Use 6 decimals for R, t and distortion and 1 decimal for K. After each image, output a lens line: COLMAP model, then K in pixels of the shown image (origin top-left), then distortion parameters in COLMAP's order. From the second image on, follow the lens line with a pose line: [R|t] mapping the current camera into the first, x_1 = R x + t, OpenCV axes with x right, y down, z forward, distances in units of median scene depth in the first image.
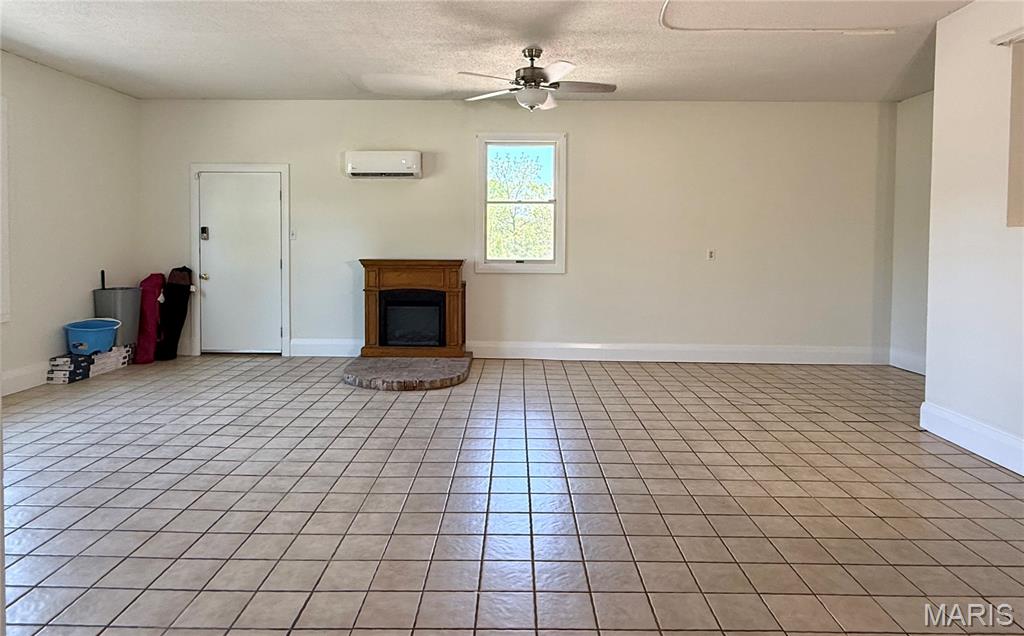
lens RADIAL K [[580.4, 0, 510.4], [0, 580.4, 260.8], [0, 0, 1]] dist [-0.000527, 0.000240]
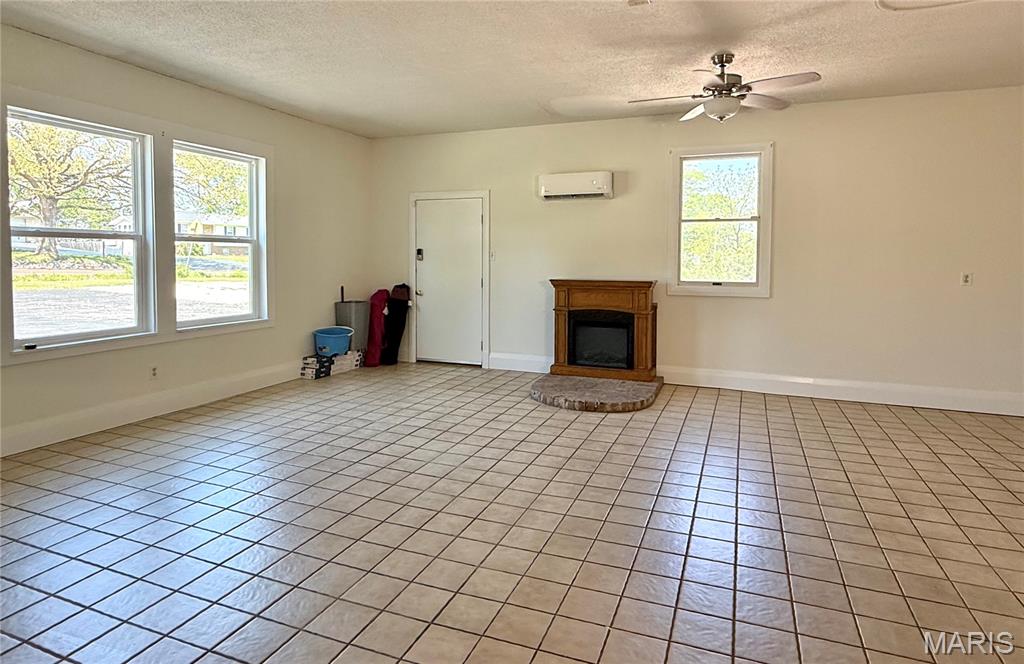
lens RADIAL K [[581.2, 0, 512.4], [0, 581.2, 284.5], [0, 0, 1]] dist [-0.000595, 0.000120]
pose [[0.933888, 0.015535, -0.357229, 0.053259], [-0.012049, 0.999856, 0.011981, -0.006050], [0.357363, -0.006885, 0.933940, 0.014350]]
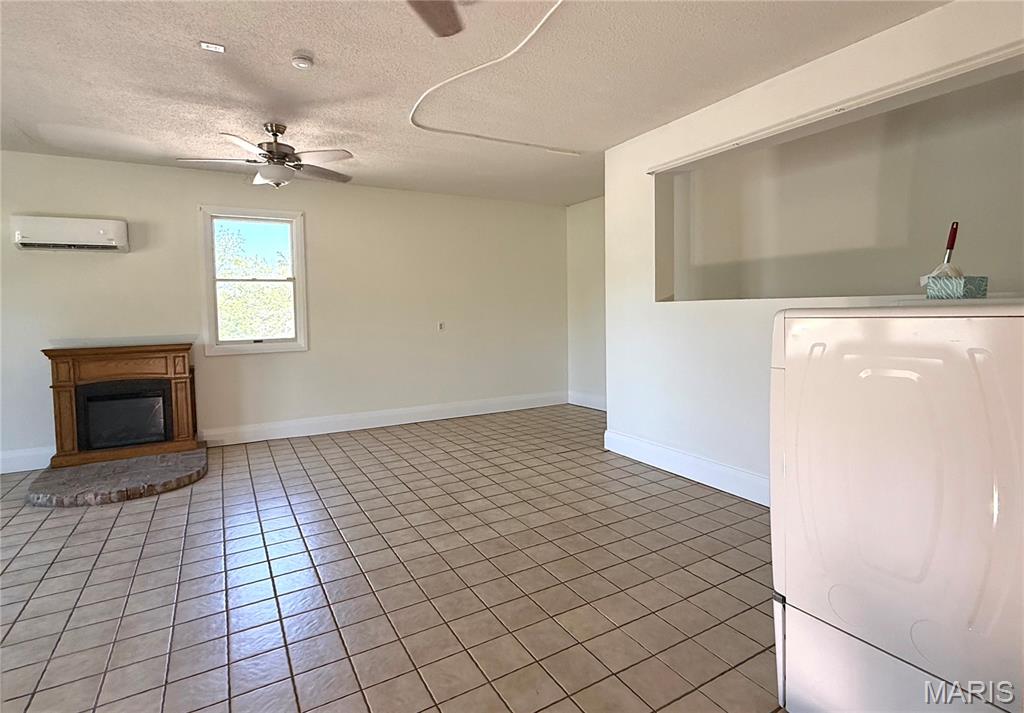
lens RADIAL K [[514.0, 0, 513.0], [0, 514.0, 333.9], [0, 0, 1]] dist [-0.000131, 0.000275]
pose [[0.862941, -0.047499, 0.503068, -0.059200], [0.042449, 0.998867, 0.021496, -0.014132], [-0.503519, 0.002805, 0.863979, 0.050929]]
